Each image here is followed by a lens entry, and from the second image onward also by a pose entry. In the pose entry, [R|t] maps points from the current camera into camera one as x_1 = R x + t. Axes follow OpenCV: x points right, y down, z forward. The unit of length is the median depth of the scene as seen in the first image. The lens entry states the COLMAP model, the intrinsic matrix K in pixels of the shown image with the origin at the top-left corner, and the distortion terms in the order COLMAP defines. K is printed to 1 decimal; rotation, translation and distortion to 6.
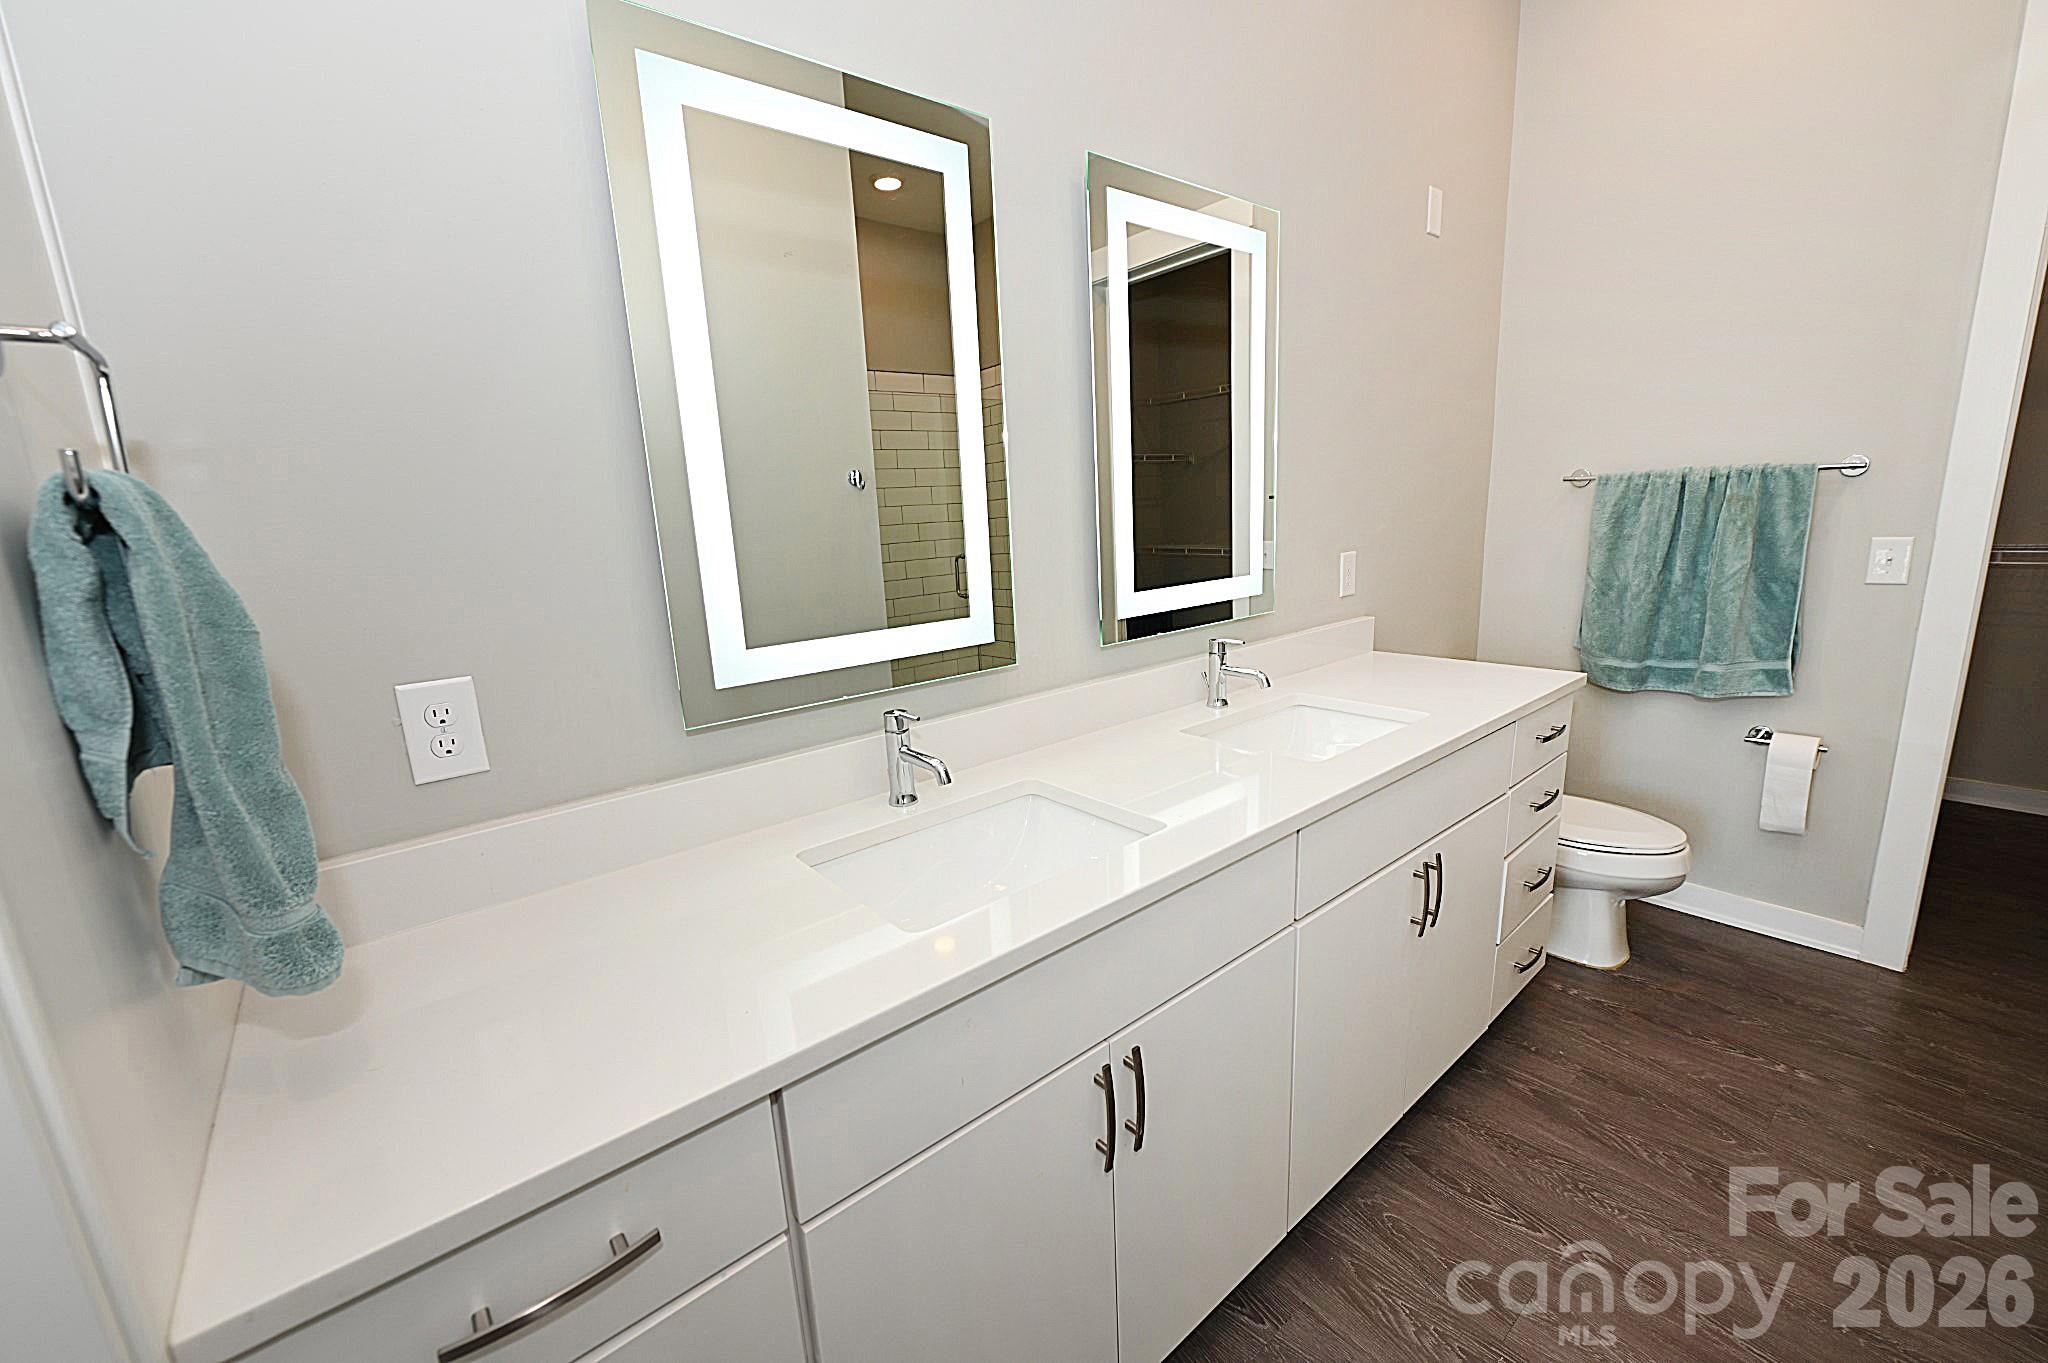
lens RADIAL K [[807.2, 0, 1014.1], [0, 807.2, 690.4], [0, 0, 1]] dist [-0.005680, -0.001635]
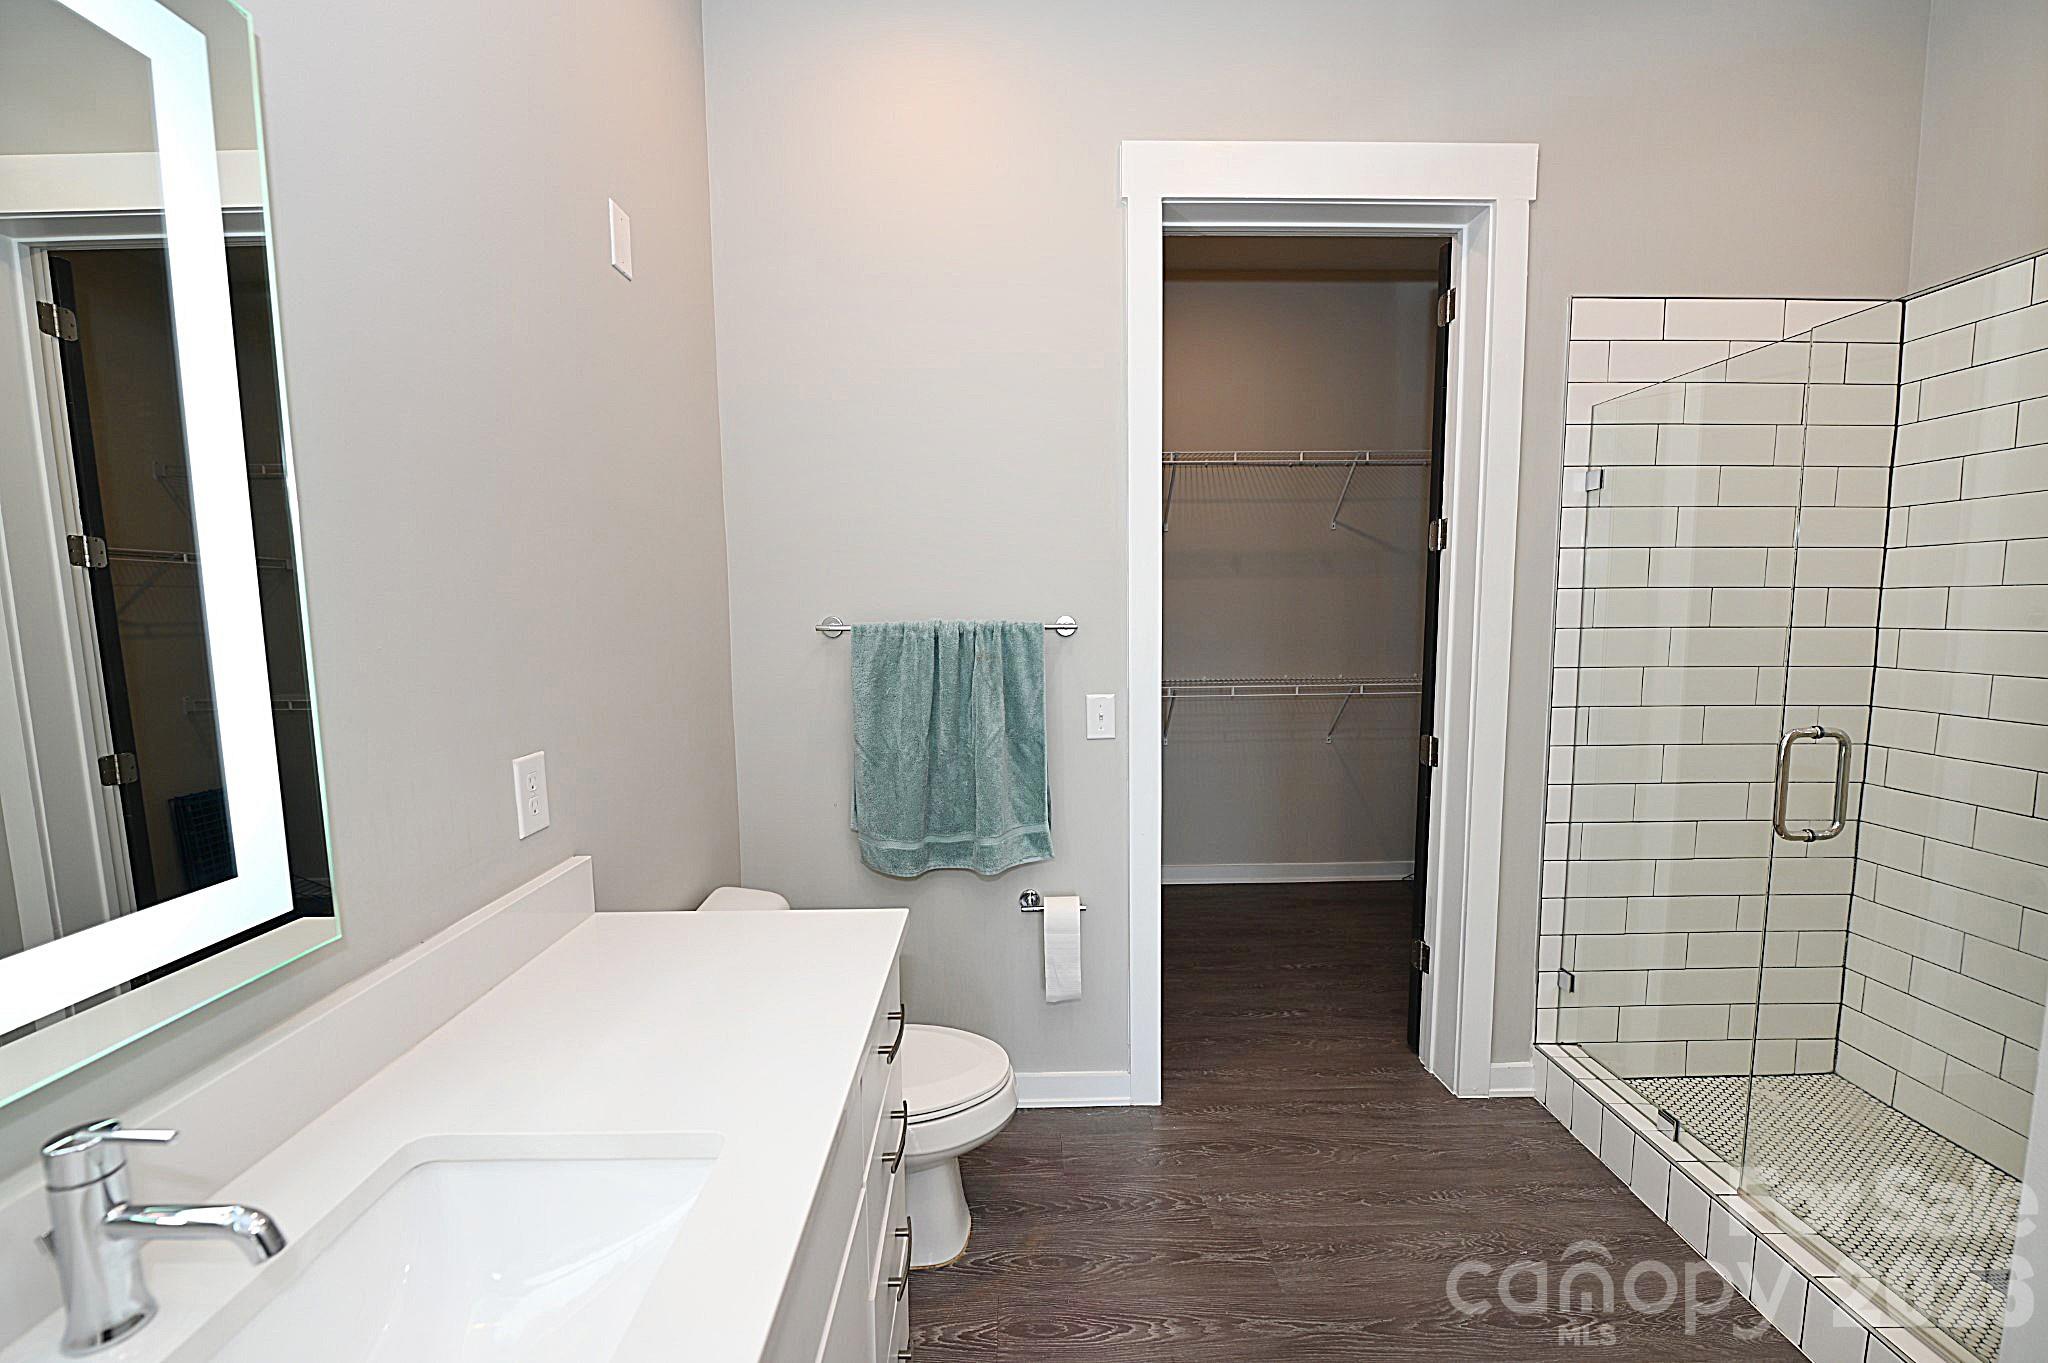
lens RADIAL K [[807.2, 0, 1023.6], [0, 807.2, 689.4], [0, 0, 1]] dist [-0.005680, -0.001635]
pose [[0.618878, -0.035623, 0.784679, 0.231207], [0.149031, 0.986151, -0.072771, -0.150312], [-0.771220, 0.161978, 0.615616, 0.468871]]
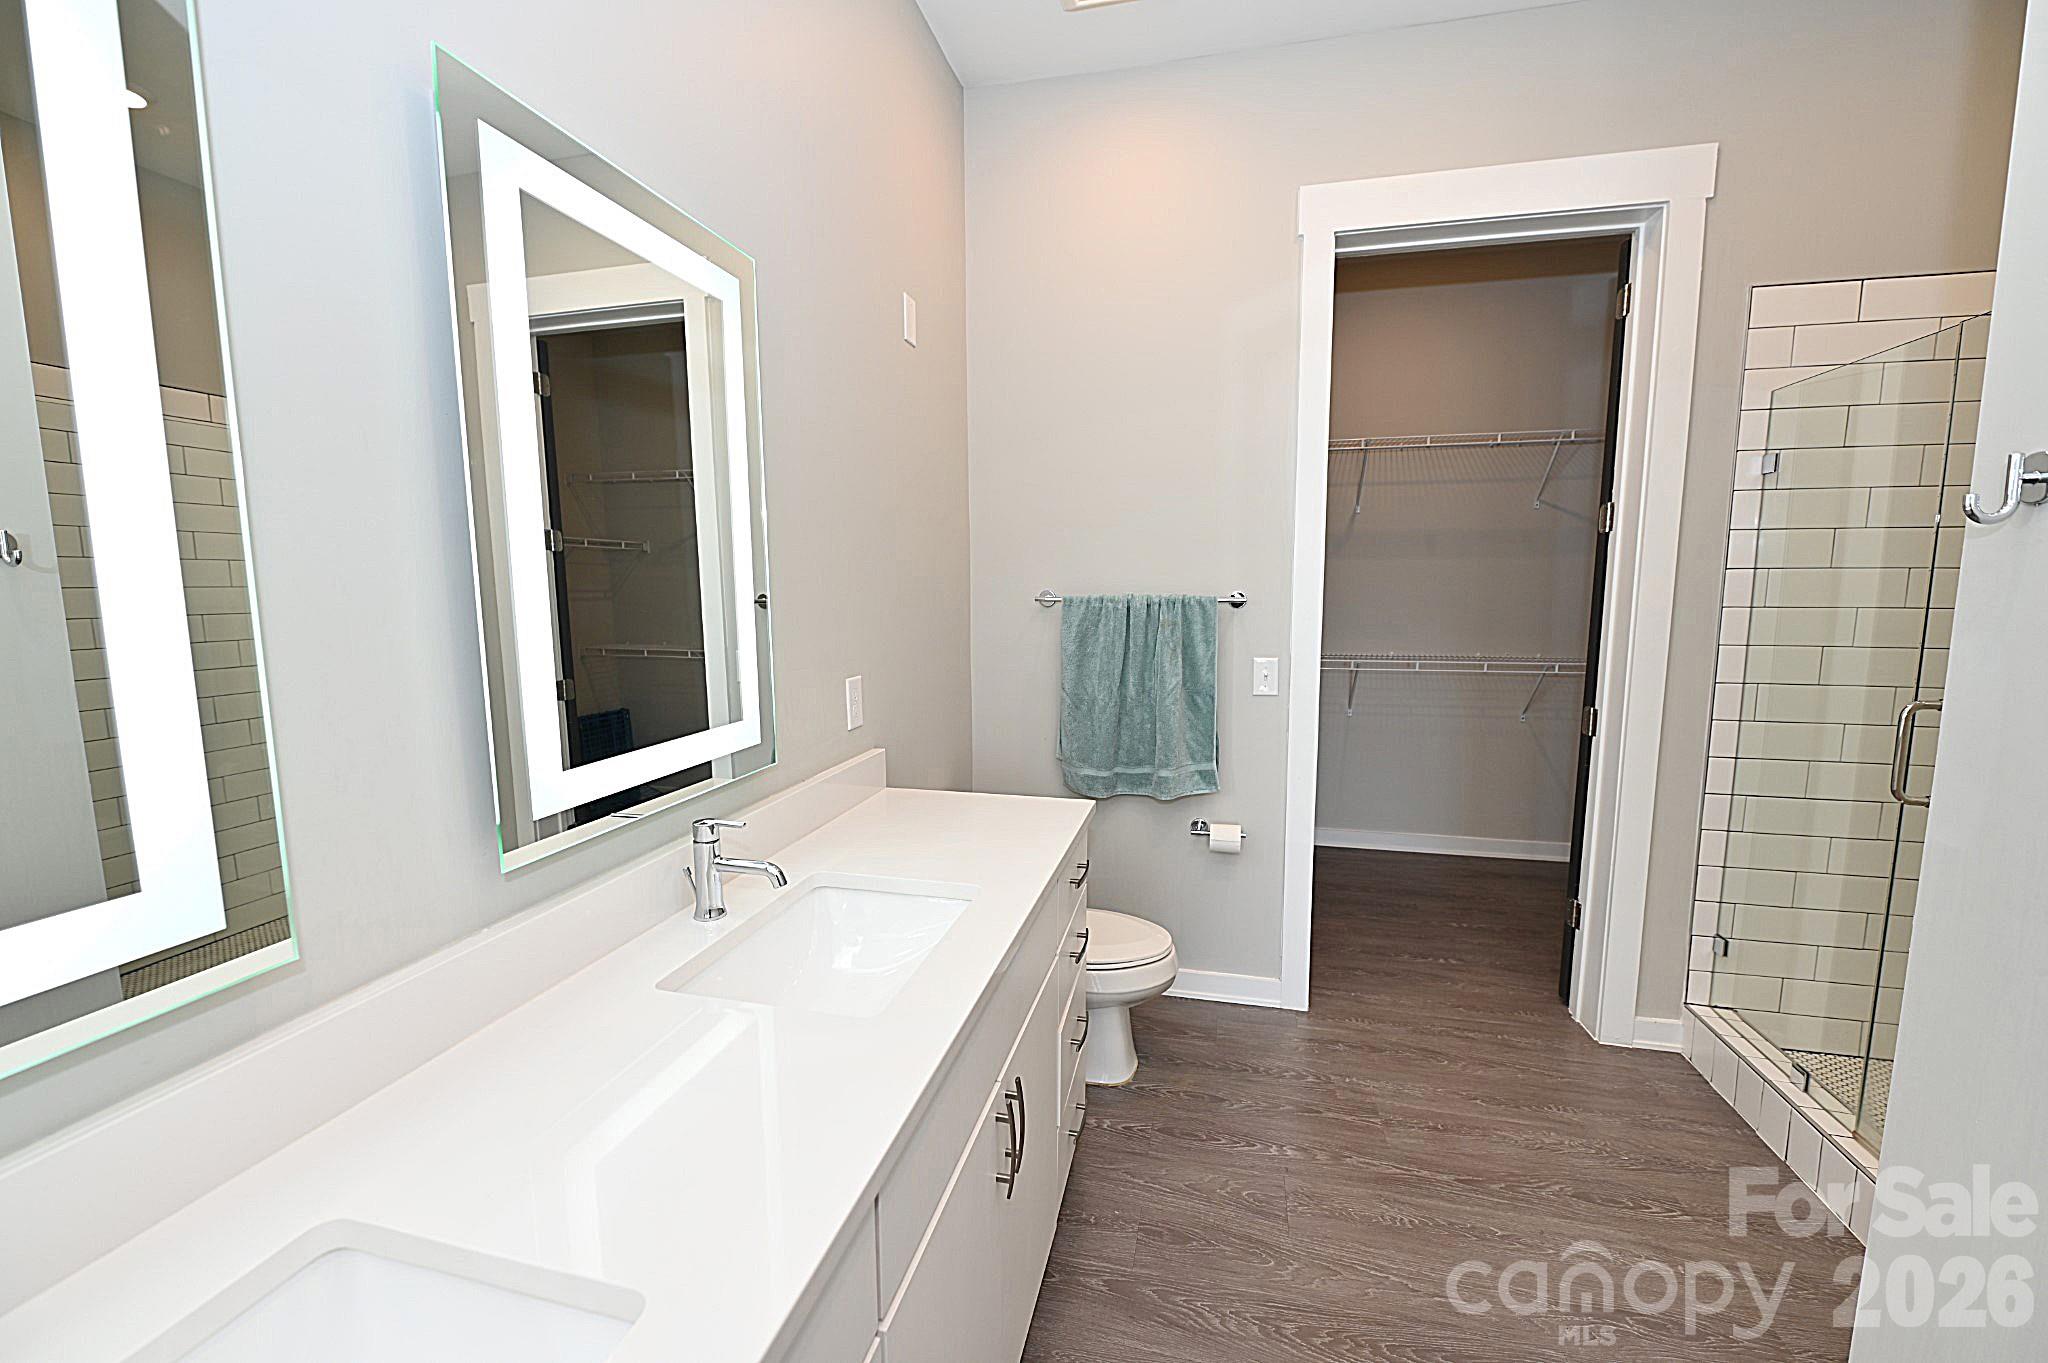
lens RADIAL K [[807.2, 0, 1026.5], [0, 807.2, 686.9], [0, 0, 1]] dist [-0.005680, -0.001635]
pose [[0.796486, -0.027804, 0.604017, 0.054505], [0.094904, 0.992310, -0.079467, -0.091536], [-0.597162, 0.120618, 0.793000, 0.260093]]
